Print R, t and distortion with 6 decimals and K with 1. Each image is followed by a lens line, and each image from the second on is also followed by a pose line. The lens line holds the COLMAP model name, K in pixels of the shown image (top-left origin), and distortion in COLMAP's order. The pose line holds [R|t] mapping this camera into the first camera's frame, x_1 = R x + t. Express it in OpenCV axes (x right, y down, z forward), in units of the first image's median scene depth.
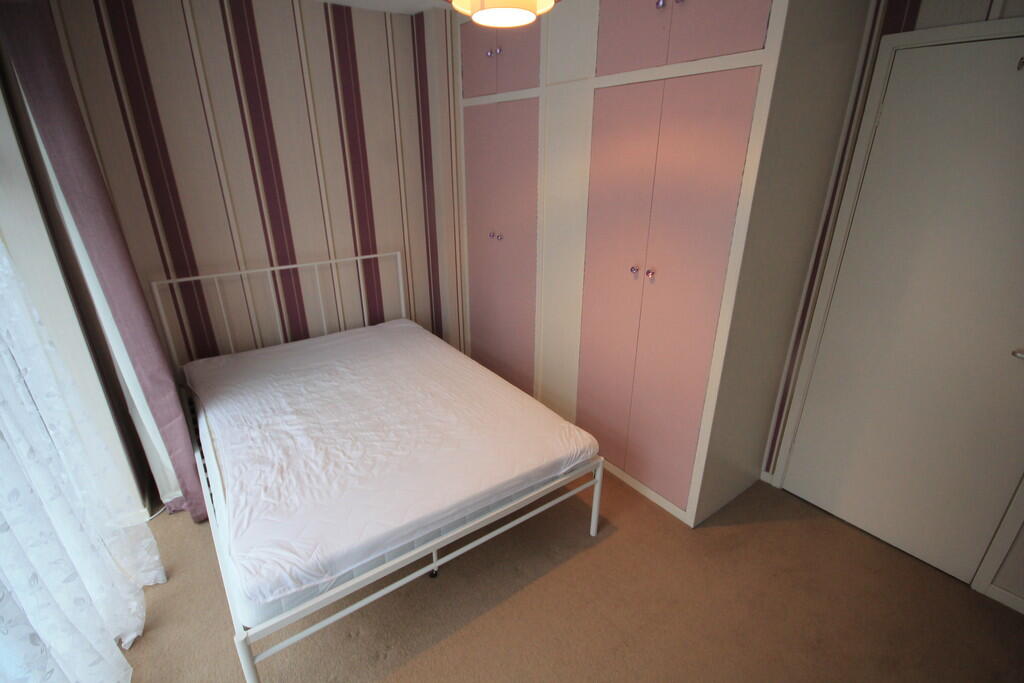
lens RADIAL K [[476.6, 0, 517.7], [0, 476.6, 339.7], [0, 0, 1]] dist [-0.000375, 0.000277]
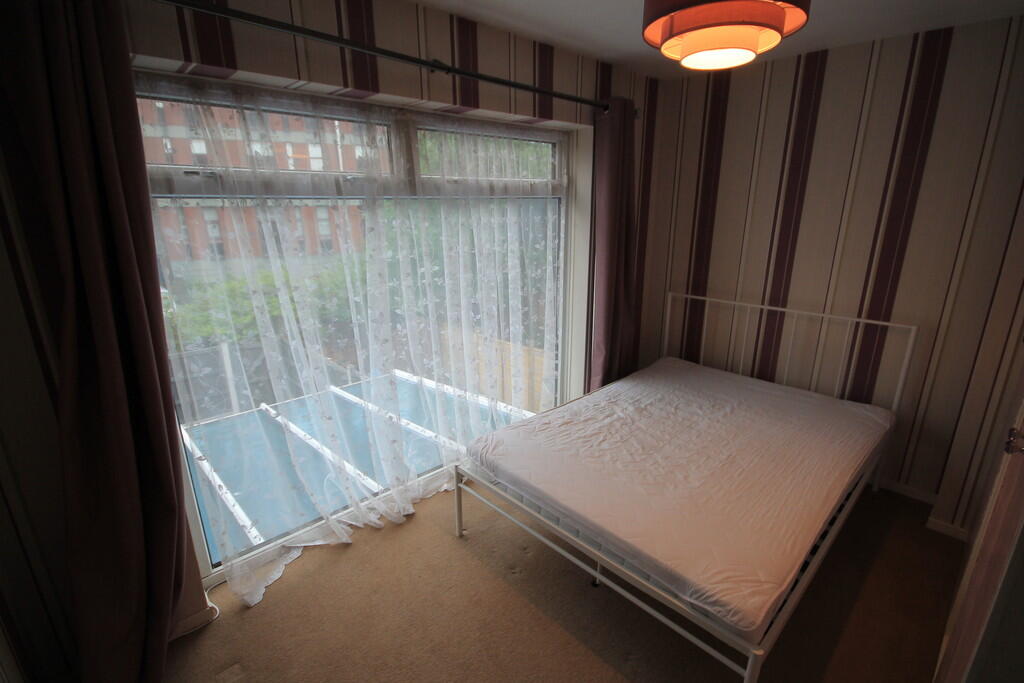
lens RADIAL K [[476.6, 0, 518.4], [0, 476.6, 346.1], [0, 0, 1]] dist [-0.000375, 0.000277]
pose [[0.129272, 0.286672, -0.949267, 0.486131], [-0.353454, 0.907742, 0.225998, -0.127463], [0.926477, 0.306307, 0.218671, 0.317728]]
